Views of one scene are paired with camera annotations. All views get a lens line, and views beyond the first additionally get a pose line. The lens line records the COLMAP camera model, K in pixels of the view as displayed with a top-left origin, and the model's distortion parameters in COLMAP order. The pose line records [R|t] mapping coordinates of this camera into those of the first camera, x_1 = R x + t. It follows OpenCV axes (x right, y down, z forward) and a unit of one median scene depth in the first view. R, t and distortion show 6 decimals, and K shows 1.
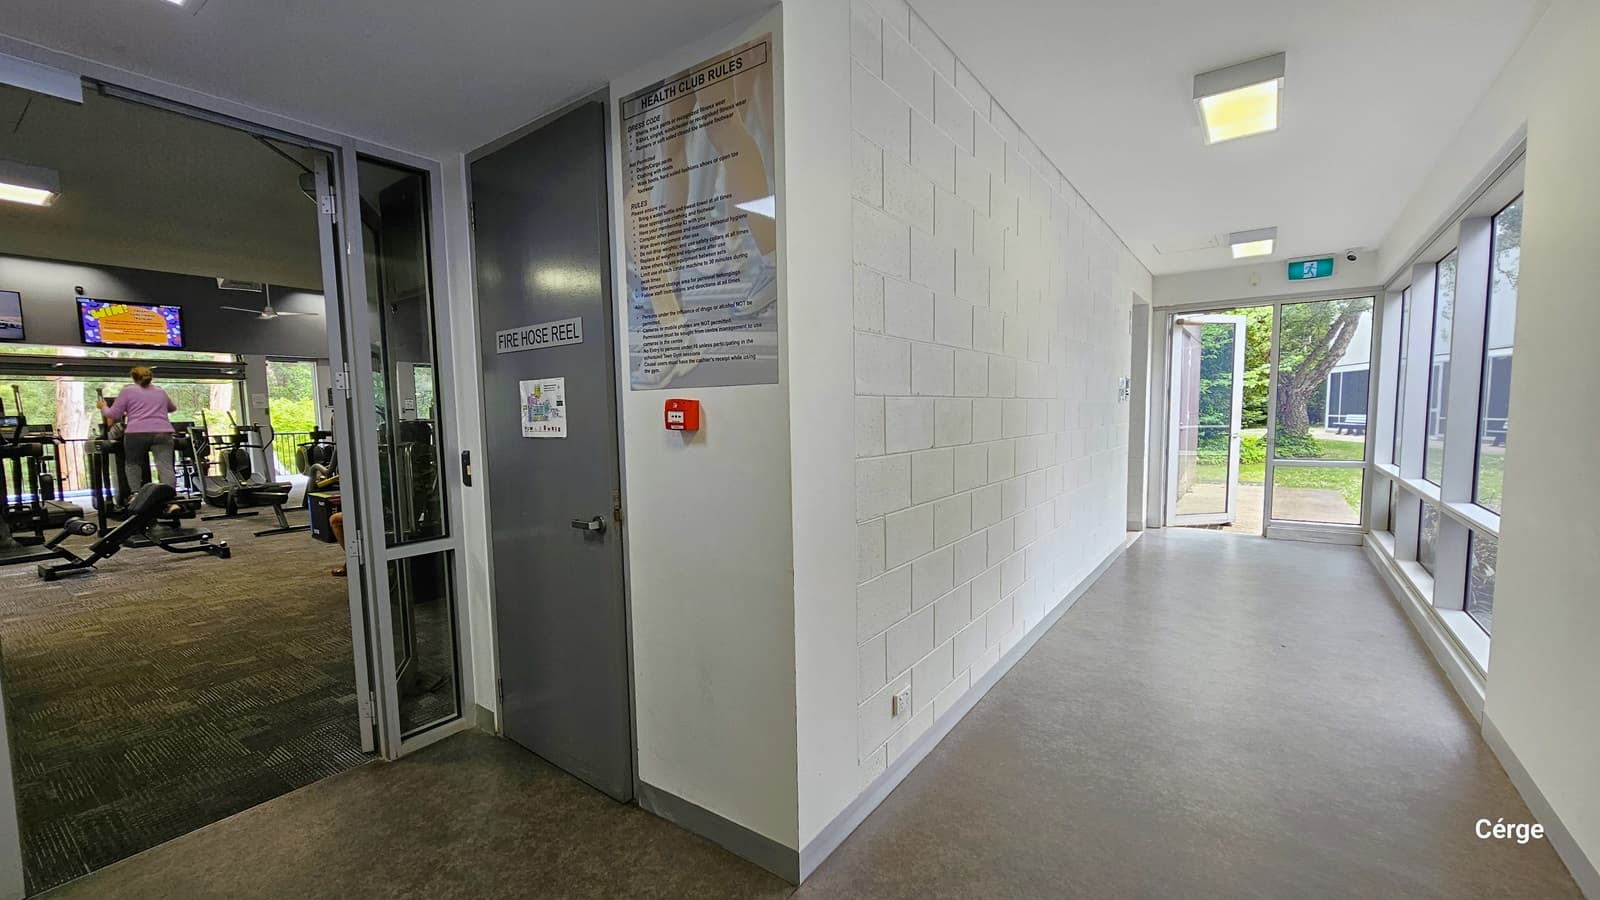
lens RADIAL K [[660.6, 0, 801.8], [0, 660.6, 462.5], [0, 0, 1]] dist [-0.004640, 0.001446]
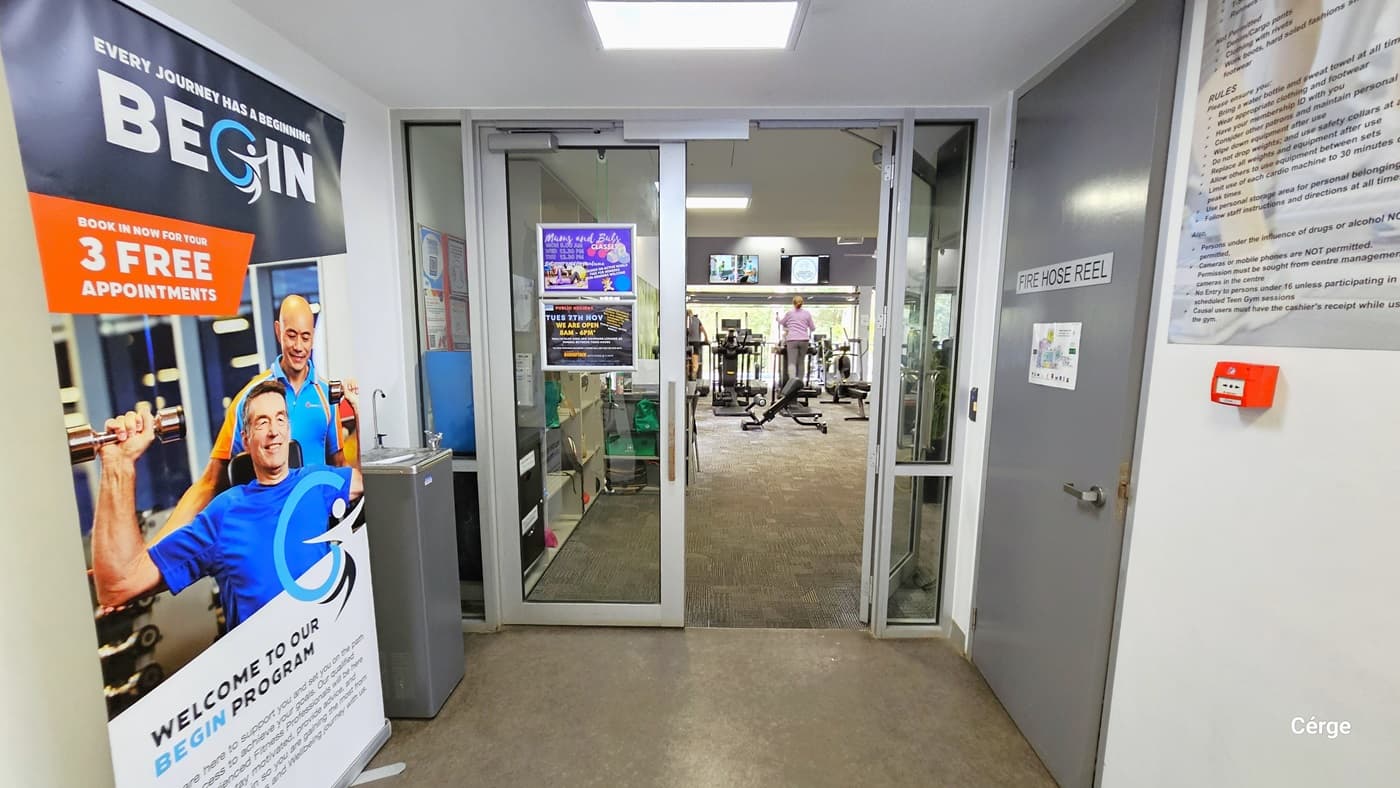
lens RADIAL K [[578.0, 0, 695.1], [0, 578.0, 414.6], [0, 0, 1]] dist [-0.004640, 0.001446]
pose [[0.555555, 0.141626, -0.819329, 0.004531], [-0.079829, 0.989920, 0.116984, -0.047146], [0.827639, 0.000415, 0.561261, 0.111782]]
